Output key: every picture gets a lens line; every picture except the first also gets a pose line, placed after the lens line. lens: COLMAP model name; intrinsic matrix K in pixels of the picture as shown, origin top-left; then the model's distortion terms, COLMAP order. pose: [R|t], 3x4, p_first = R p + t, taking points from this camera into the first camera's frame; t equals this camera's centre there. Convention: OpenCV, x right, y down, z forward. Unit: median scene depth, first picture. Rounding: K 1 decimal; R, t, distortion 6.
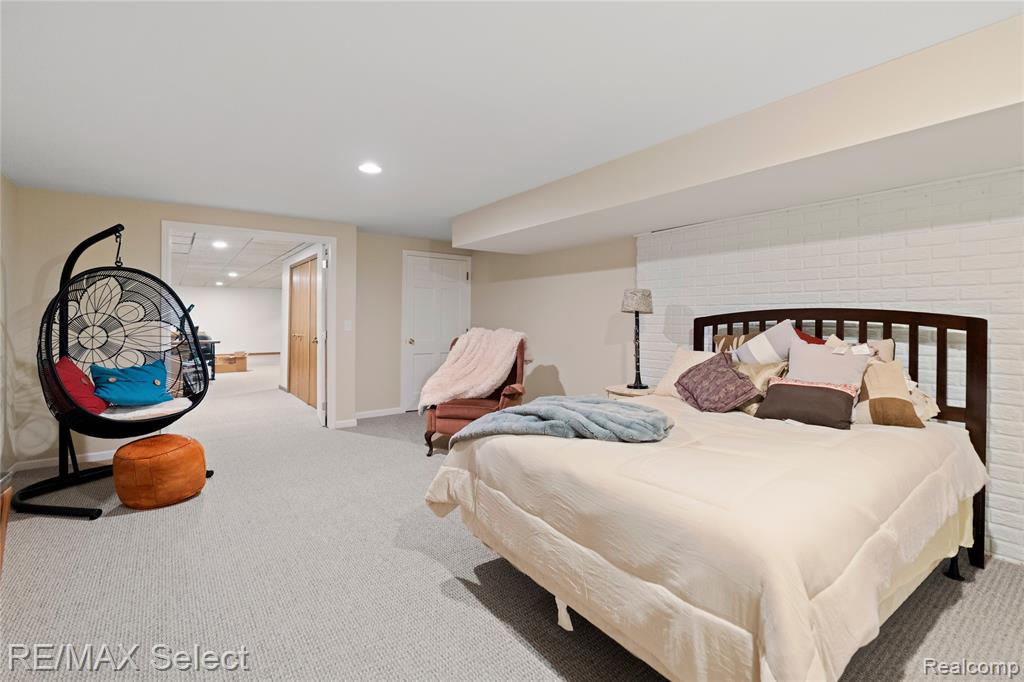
lens RADIAL K [[470.6, 0, 511.9], [0, 470.6, 321.1], [0, 0, 1]] dist [-0.006909, 0.001791]
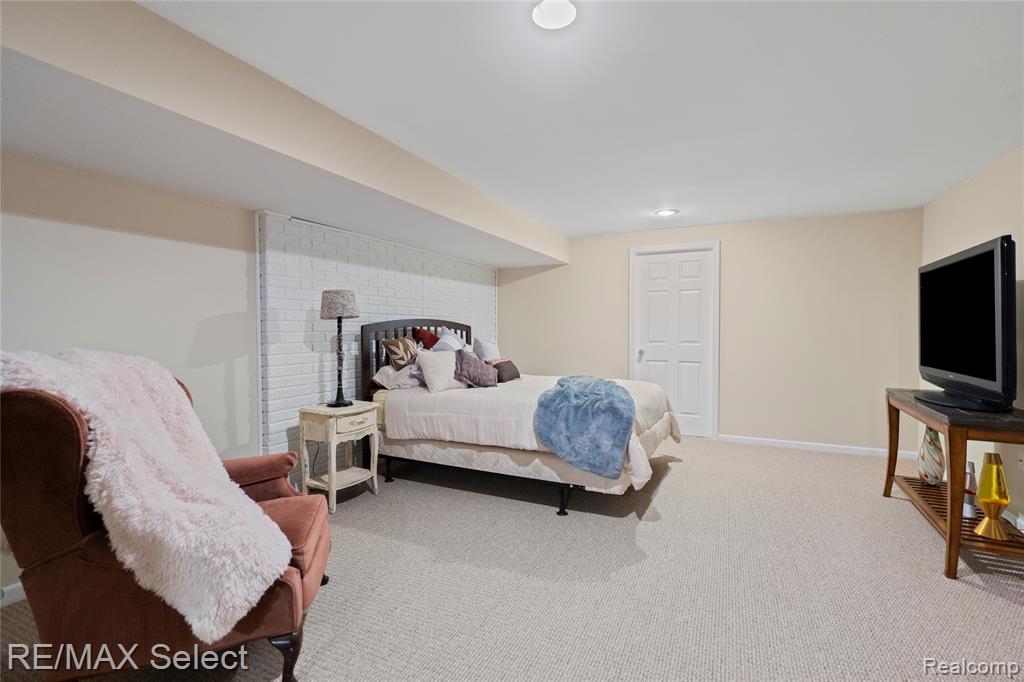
lens RADIAL K [[458.3, 0, 516.9], [0, 458.3, 341.8], [0, 0, 1]] dist [-0.007986, 0.001742]
pose [[-0.474810, -0.027290, 0.879665, -0.628864], [0.002069, 0.999482, 0.032124, -0.000557], [-0.880086, 0.017073, -0.474508, 1.117111]]
